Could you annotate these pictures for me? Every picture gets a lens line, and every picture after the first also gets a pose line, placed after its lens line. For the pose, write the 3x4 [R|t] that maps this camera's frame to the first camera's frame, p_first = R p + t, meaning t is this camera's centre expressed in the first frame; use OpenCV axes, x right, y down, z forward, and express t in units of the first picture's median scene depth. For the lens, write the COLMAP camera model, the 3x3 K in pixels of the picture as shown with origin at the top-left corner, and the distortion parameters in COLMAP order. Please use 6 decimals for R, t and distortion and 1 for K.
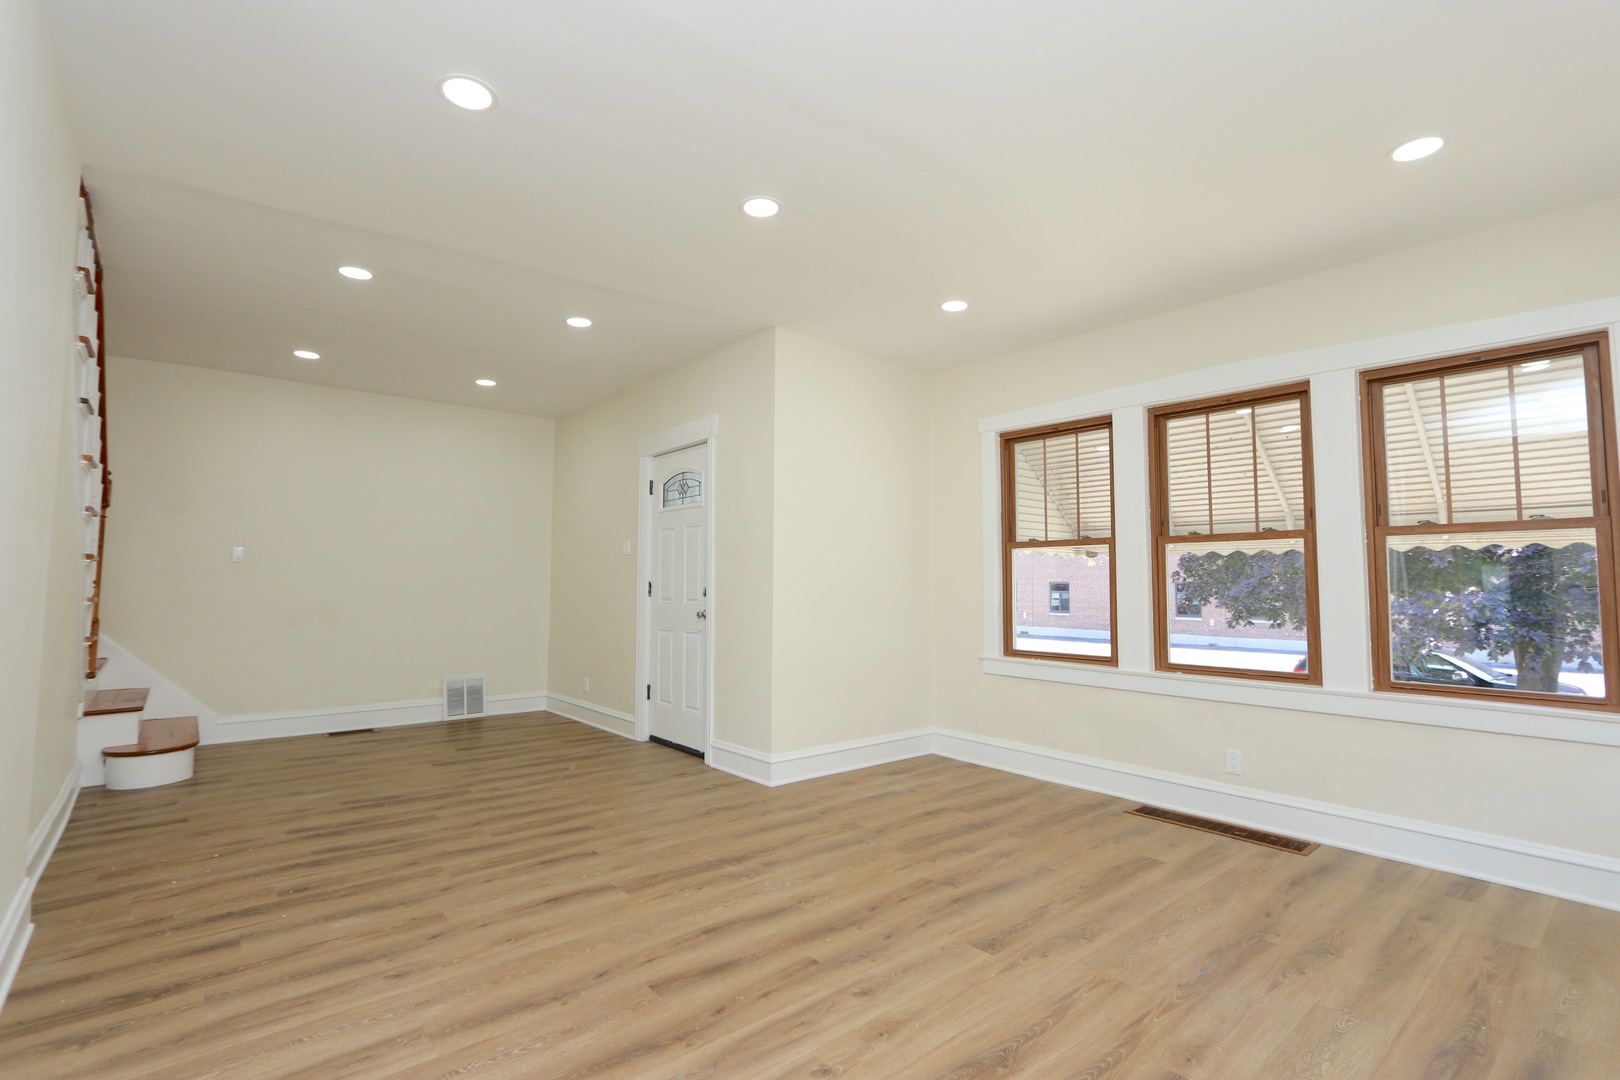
lens RADIAL K [[746.7, 0, 797.6], [0, 746.7, 569.6], [0, 0, 1]] dist [-0.022627, 0.004217]
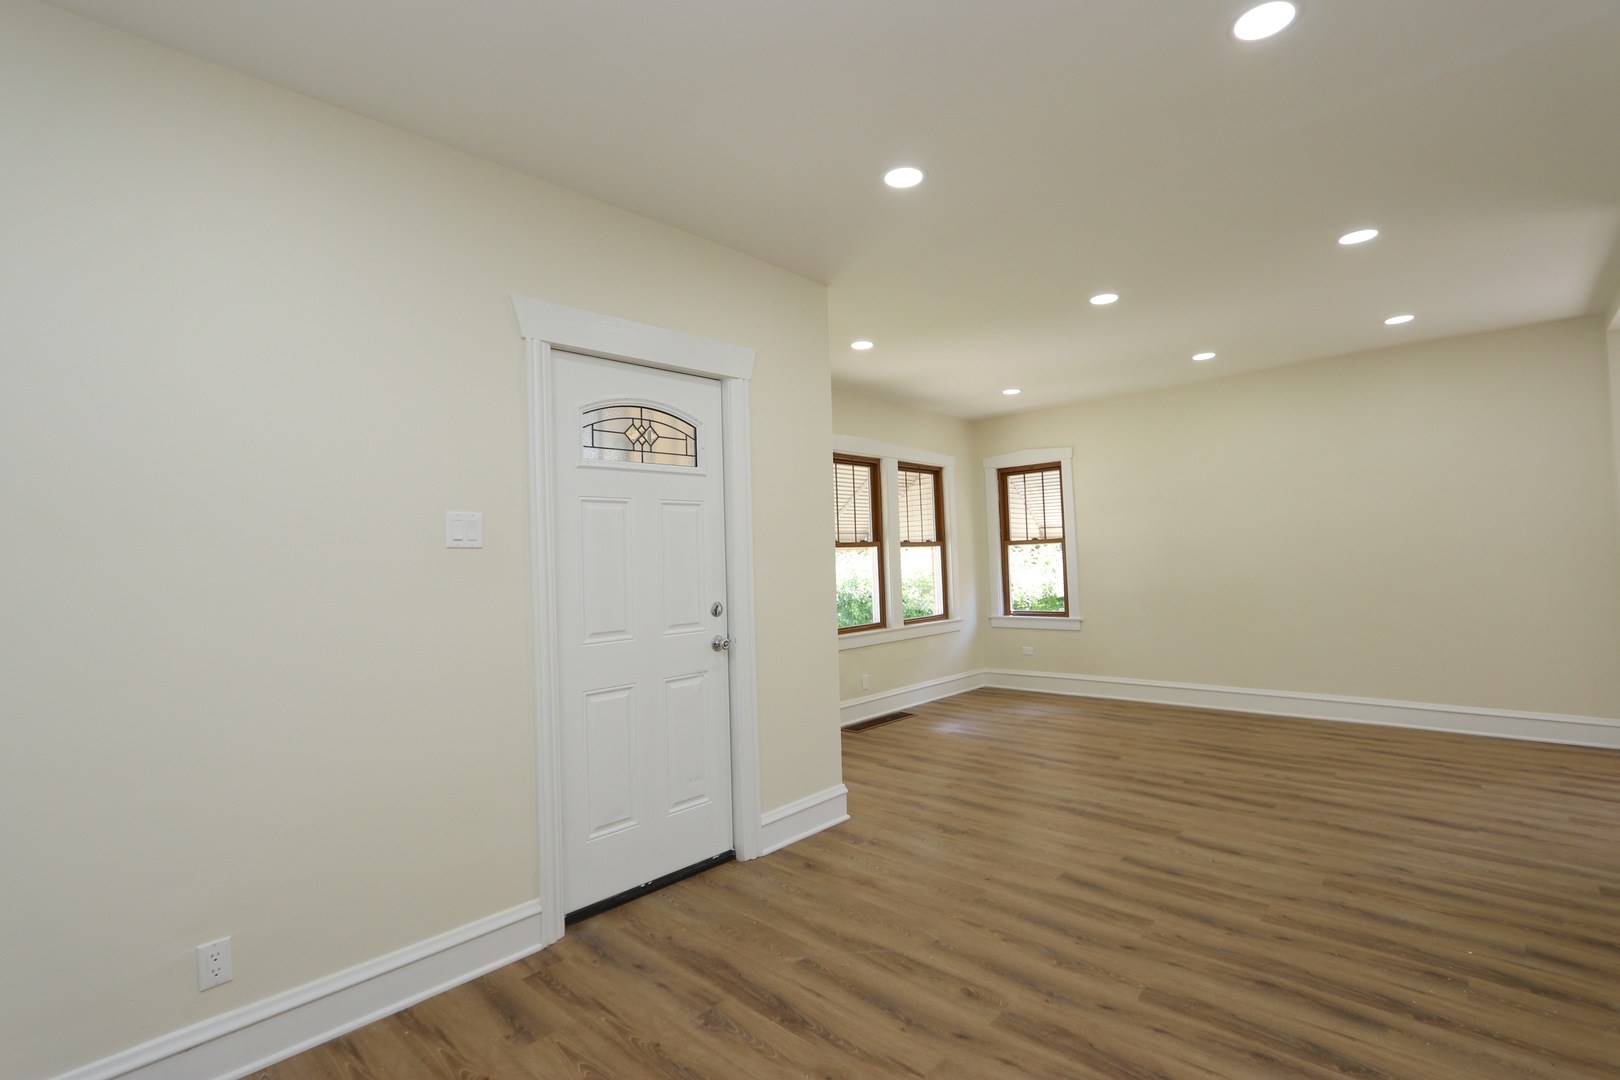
lens RADIAL K [[746.7, 0, 808.4], [0, 746.7, 554.2], [0, 0, 1]] dist [-0.022627, 0.004217]
pose [[-0.119828, 0.000652, 0.992794, -1.267470], [0.008936, 0.999960, 0.000422, -0.027561], [-0.992754, 0.008923, -0.119829, 1.620804]]
